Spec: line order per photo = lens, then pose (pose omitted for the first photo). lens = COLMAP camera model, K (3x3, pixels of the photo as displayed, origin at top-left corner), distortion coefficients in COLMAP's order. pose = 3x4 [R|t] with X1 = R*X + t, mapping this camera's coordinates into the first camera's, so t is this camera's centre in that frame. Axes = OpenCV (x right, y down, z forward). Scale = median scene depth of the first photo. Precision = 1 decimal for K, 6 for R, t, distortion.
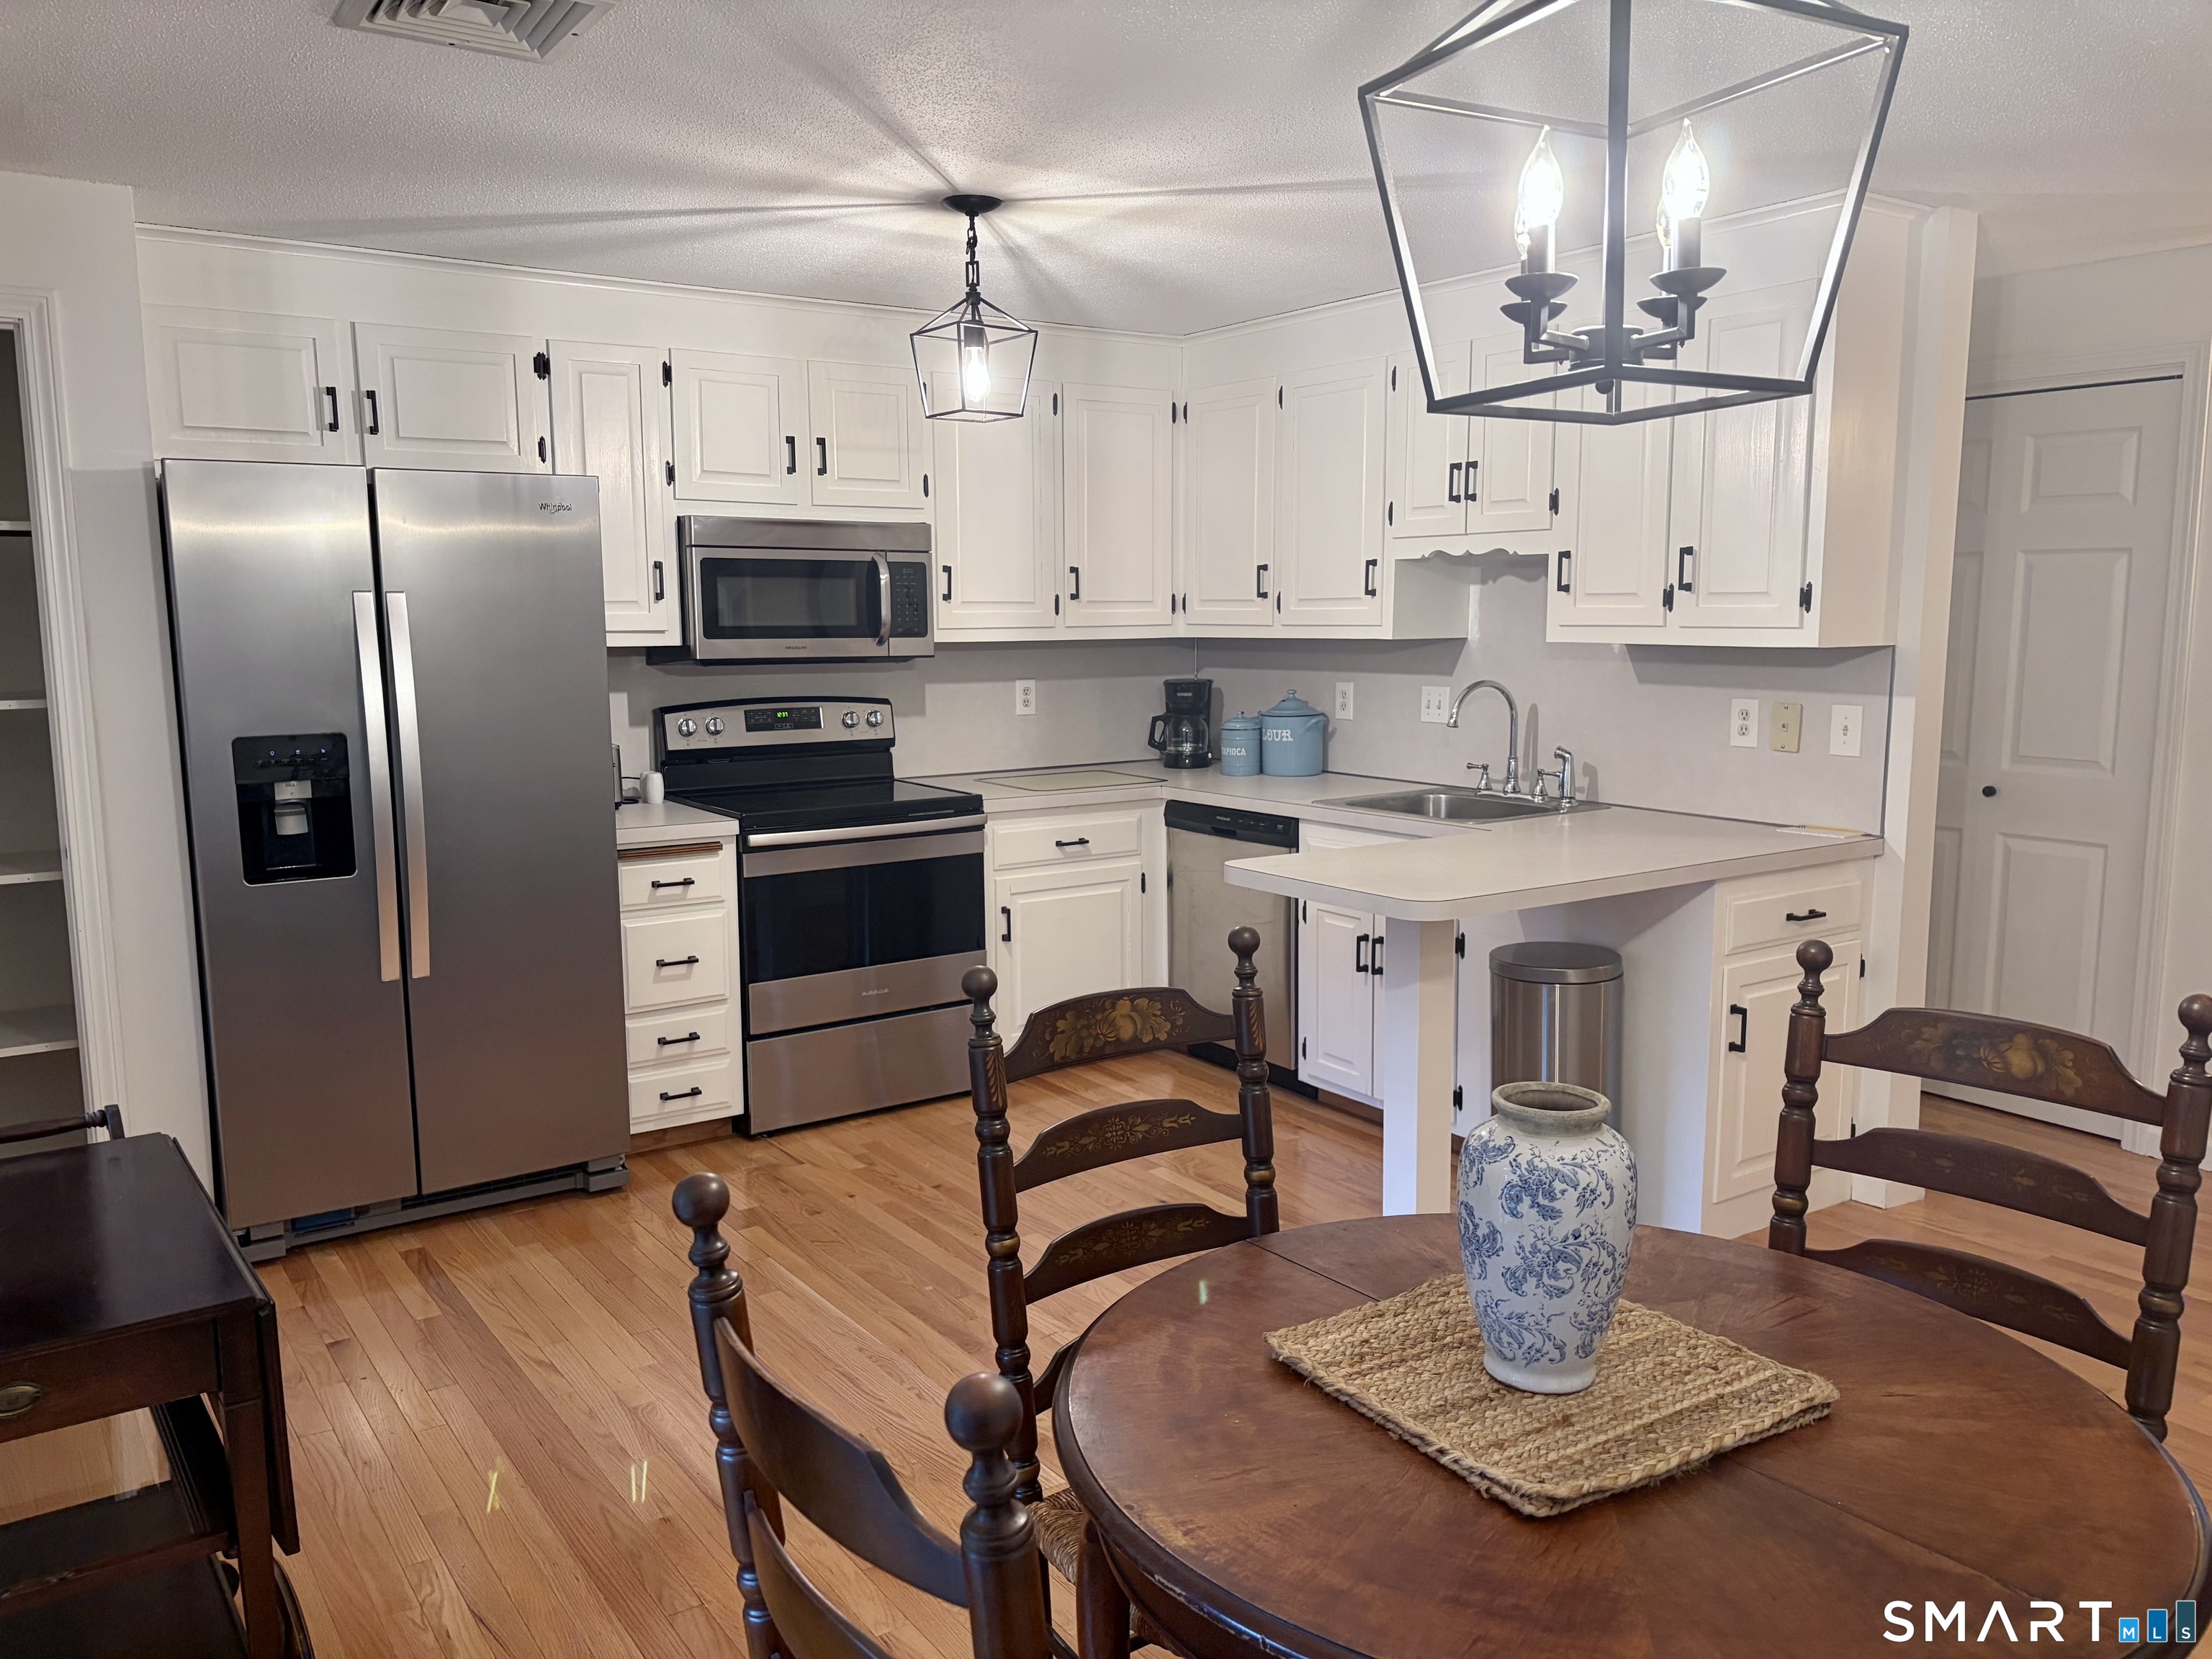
lens RADIAL K [[1647.9, 0, 1081.1], [0, 1647.9, 831.9], [0, 0, 1]] dist [0.061977, -0.102237]
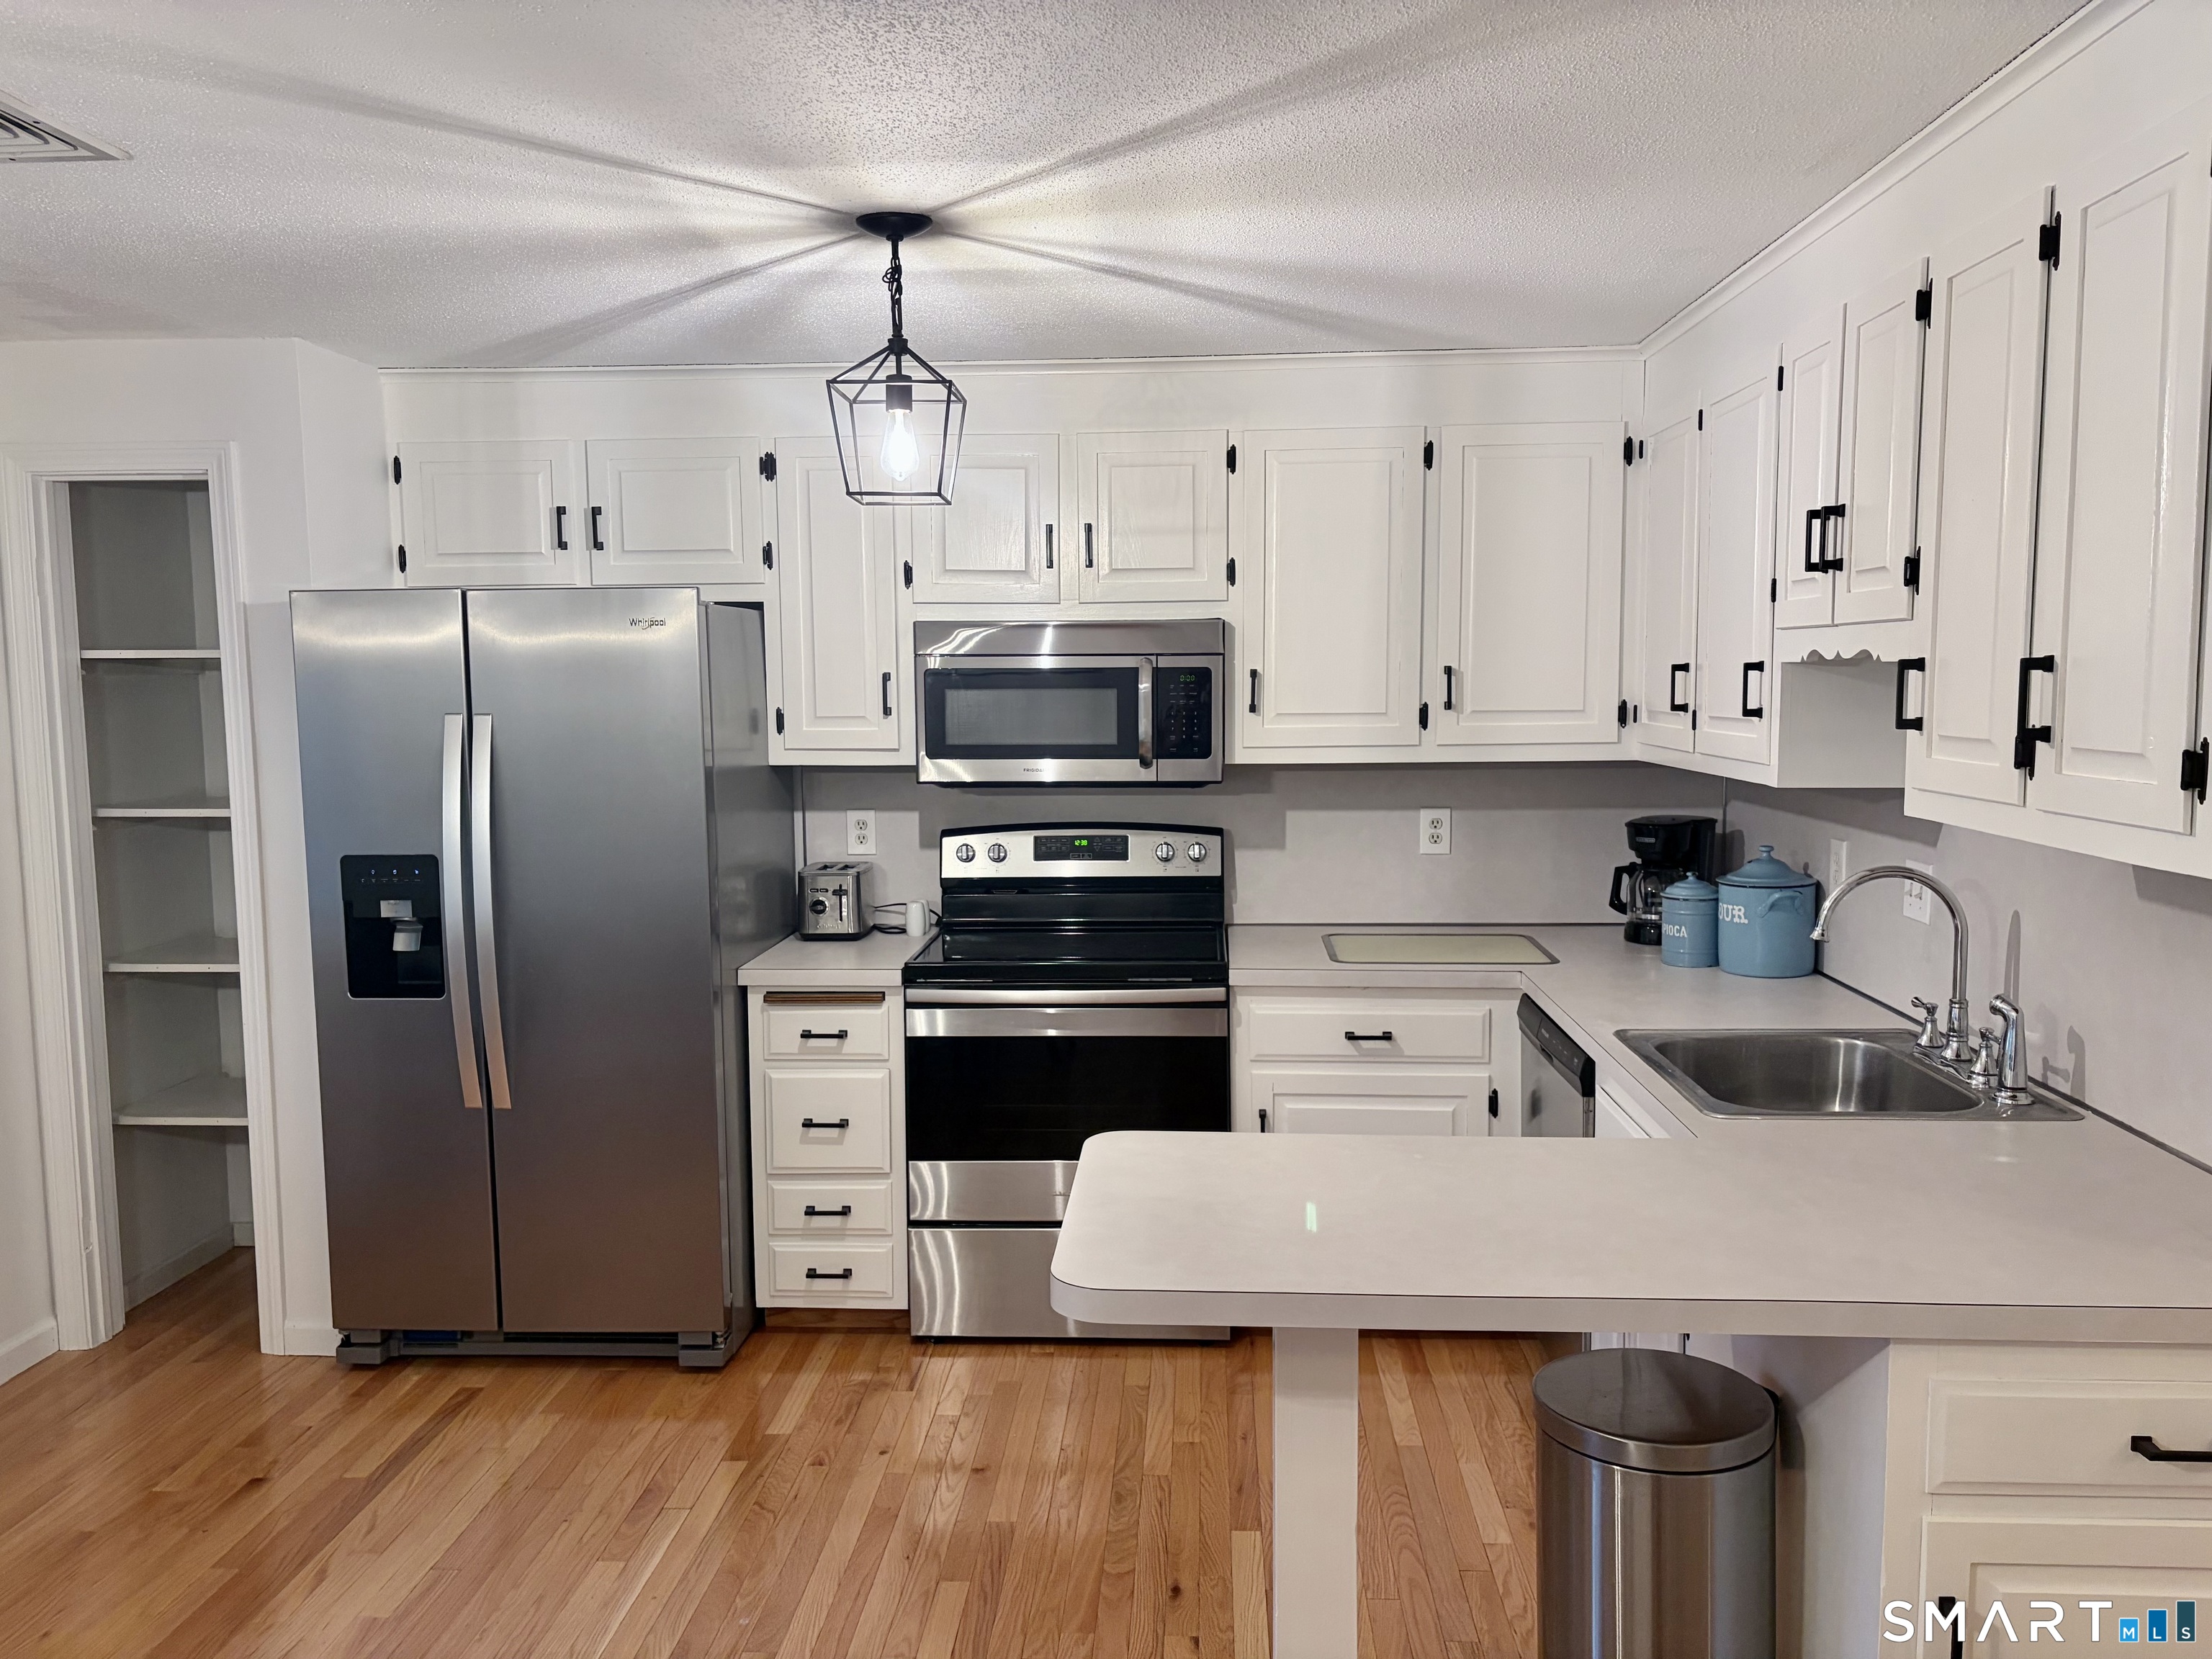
lens RADIAL K [[1647.9, 0, 1081.1], [0, 1647.9, 831.9], [0, 0, 1]] dist [0.061977, -0.102237]
pose [[0.799031, 0.056614, -0.598619, 0.374072], [-0.078022, 0.996903, -0.009861, -0.076620], [0.596207, 0.054585, 0.800973, 0.353583]]
